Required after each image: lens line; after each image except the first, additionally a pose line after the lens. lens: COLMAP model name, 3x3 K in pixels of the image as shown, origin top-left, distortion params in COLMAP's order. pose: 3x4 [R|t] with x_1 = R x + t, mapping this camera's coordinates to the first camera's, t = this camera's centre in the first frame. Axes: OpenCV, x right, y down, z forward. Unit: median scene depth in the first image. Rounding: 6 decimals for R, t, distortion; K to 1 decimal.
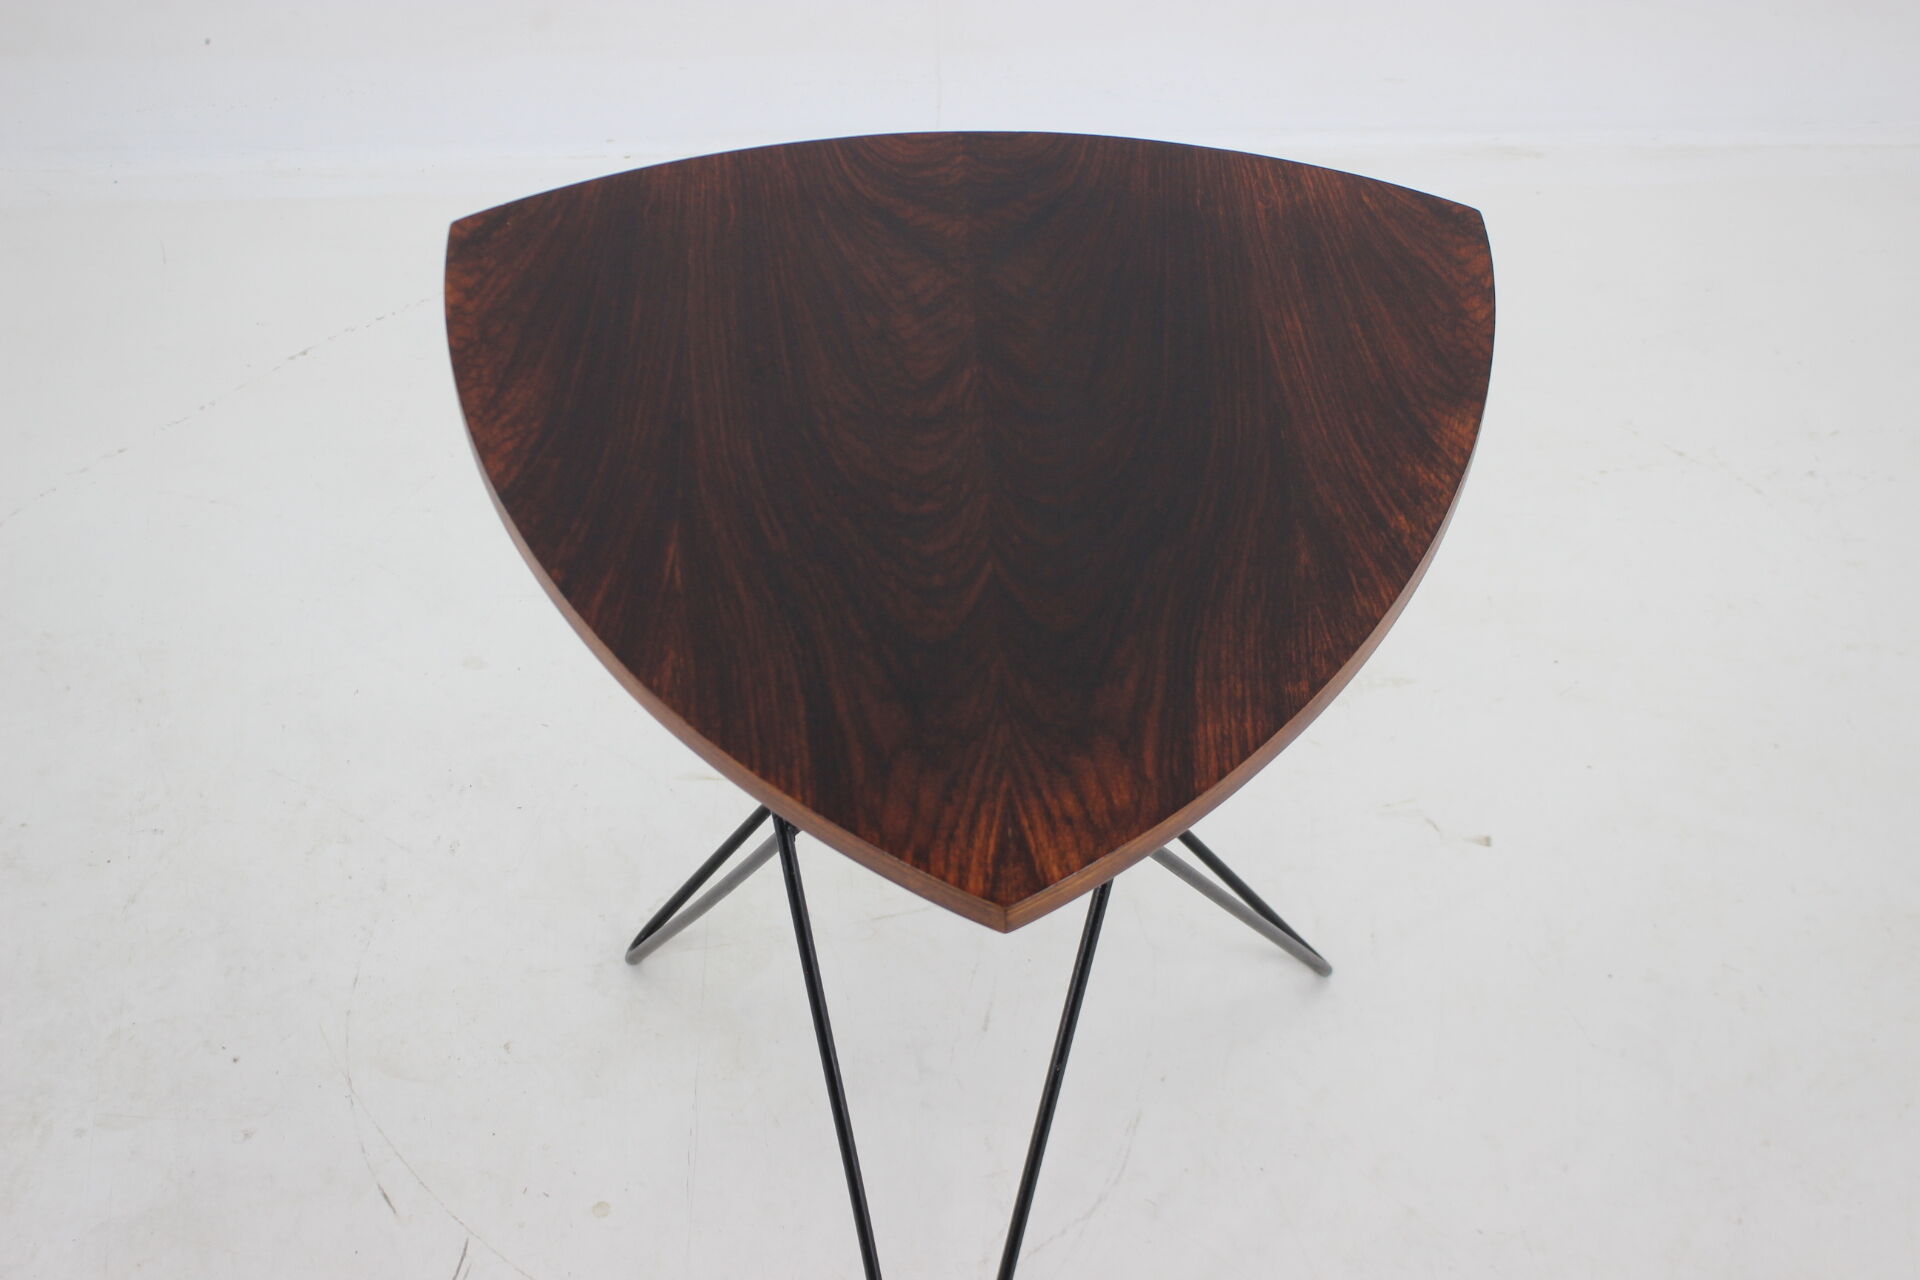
lens RADIAL K [[3009.2, 0, 944.7], [0, 3009.2, 635.4], [0, 0, 1]] dist [-0.041776, 0.000000]
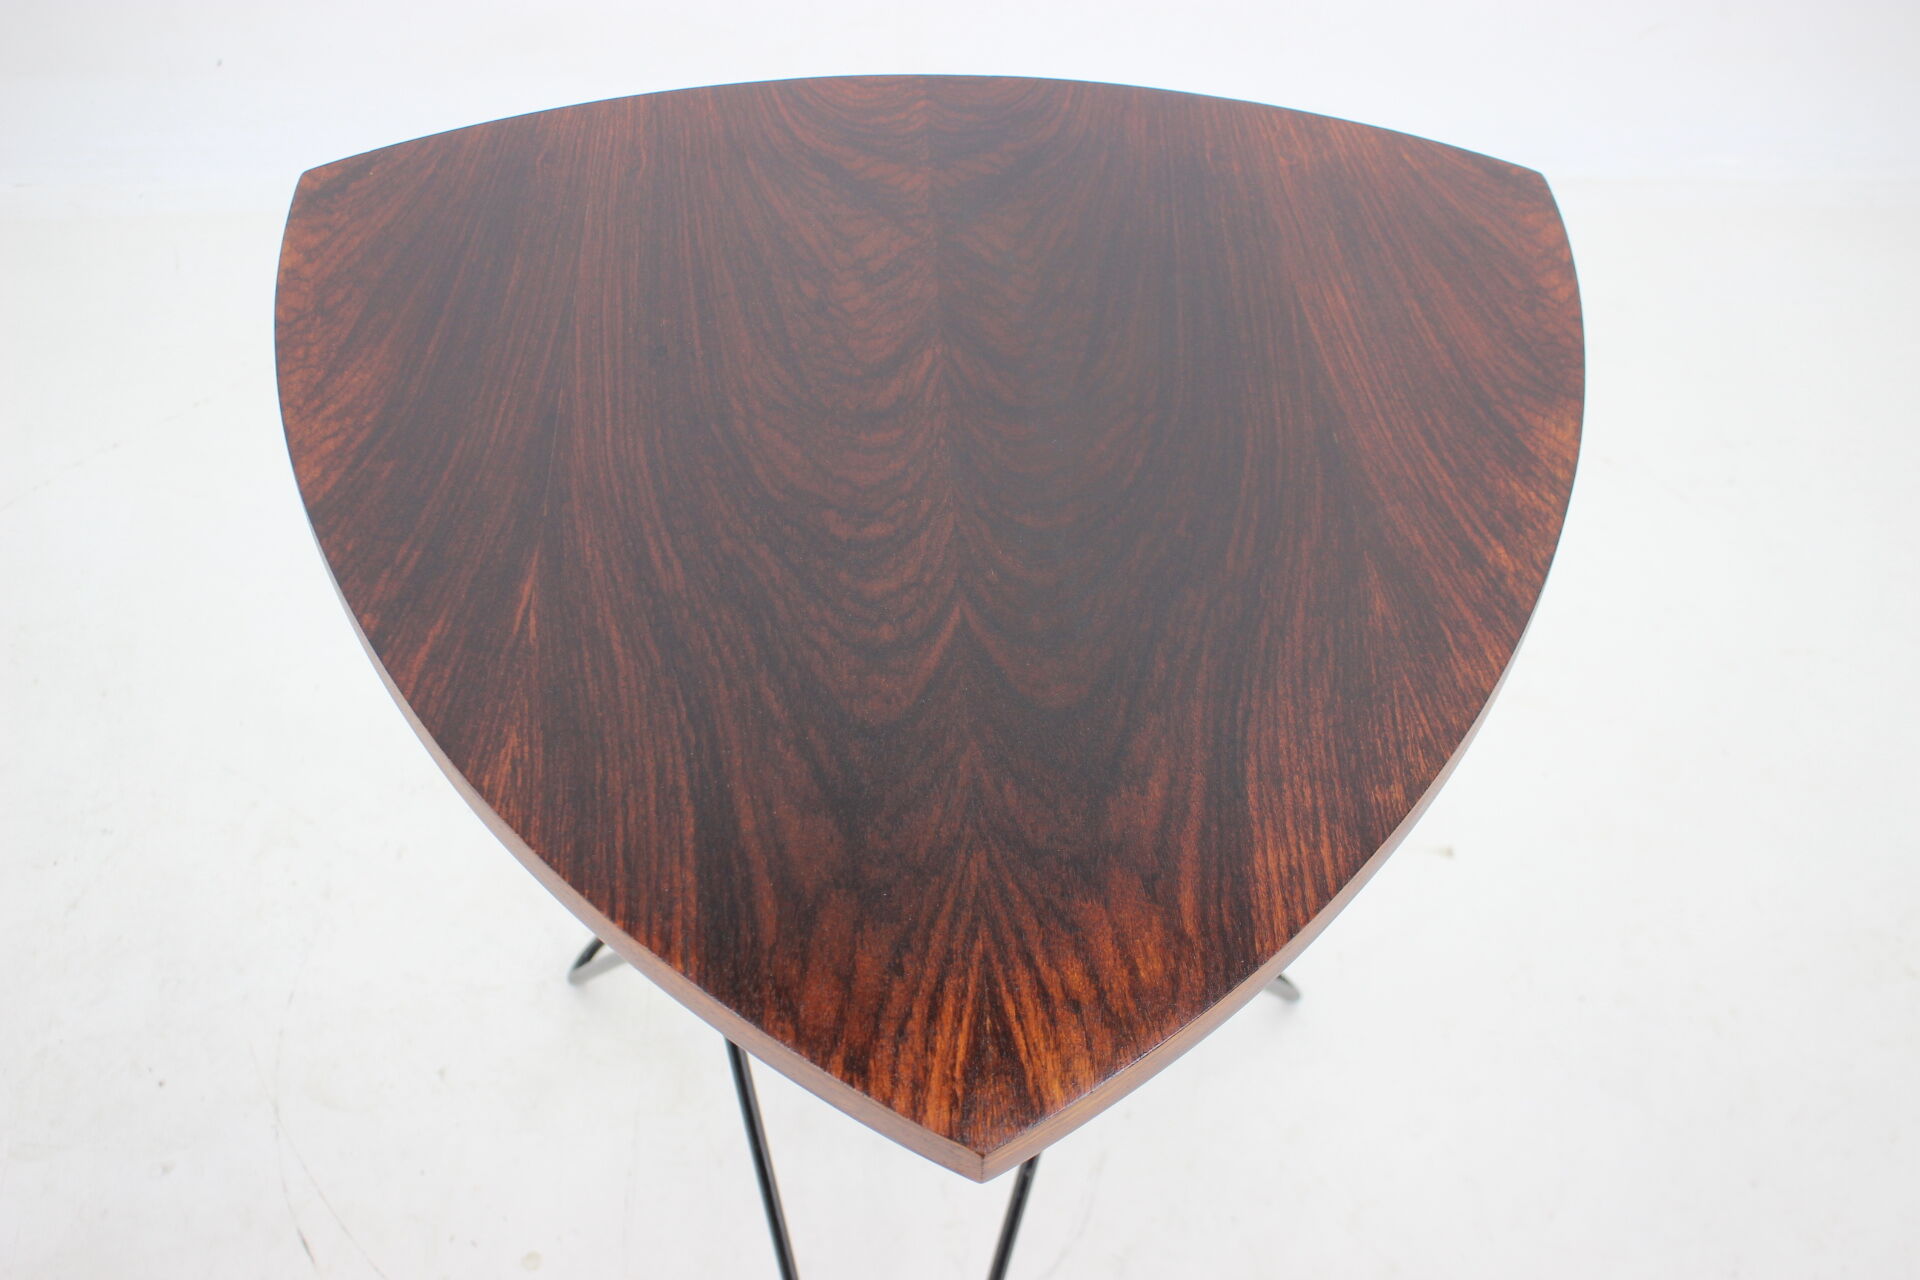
lens RADIAL K [[2014.7, 0, 956.7], [0, 2014.7, 648.4], [0, 0, 1]] dist [-0.098205, 0.000000]
pose [[0.999682, 0.006468, 0.024390, 0.002637], [-0.007419, 0.999208, 0.039105, -0.031734], [-0.024118, -0.039273, 0.998937, 0.477949]]
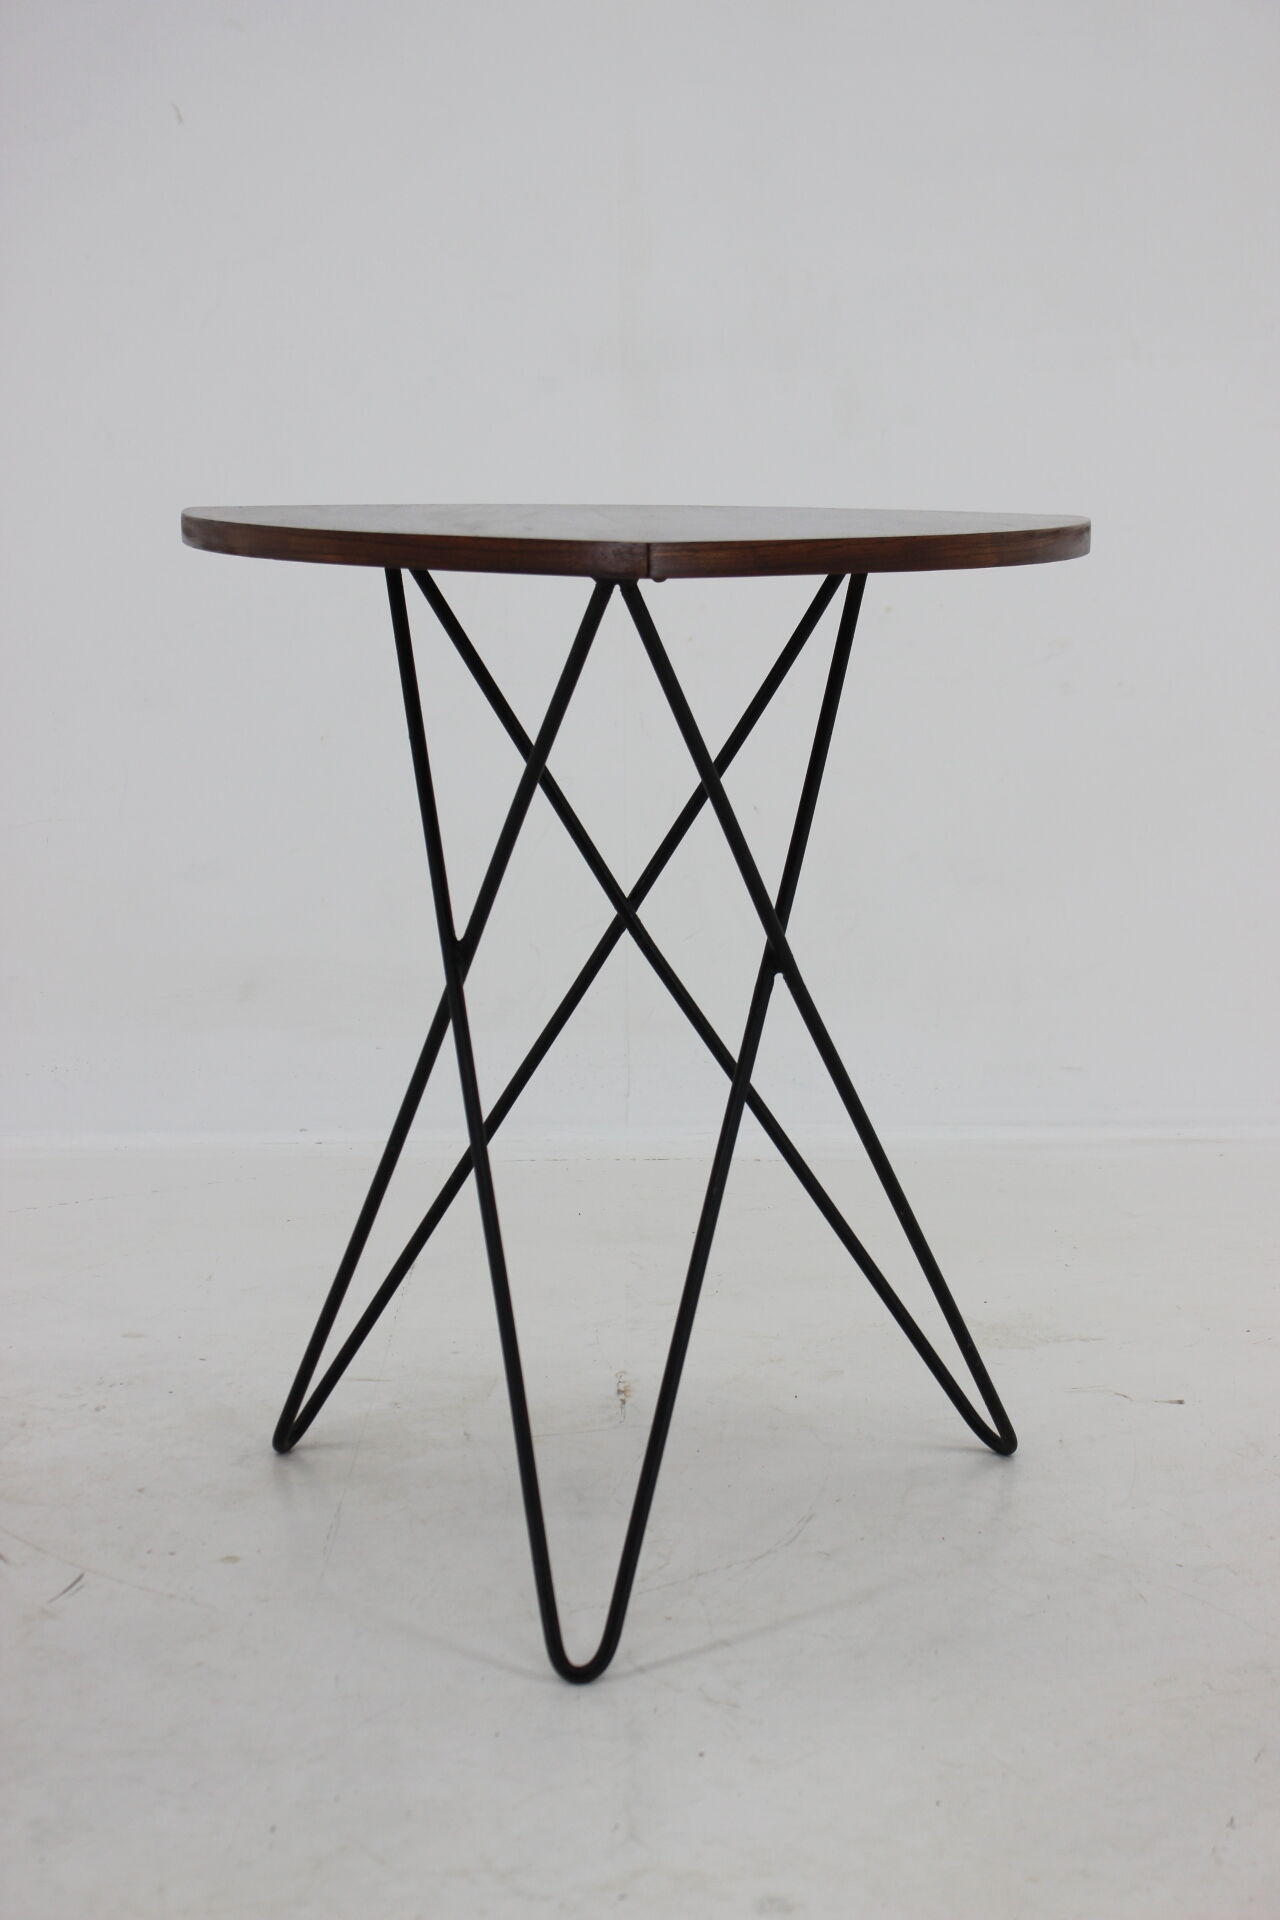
lens RADIAL K [[3487.5, 0, 646.5], [0, 3487.5, 958.2], [0, 0, 1]] dist [0.049716, 0.000000]
pose [[0.999879, 0.010830, -0.011187, 0.029823], [-0.015347, 0.806989, -0.590367, 0.841259], [0.002634, 0.590467, 0.807057, 0.025947]]
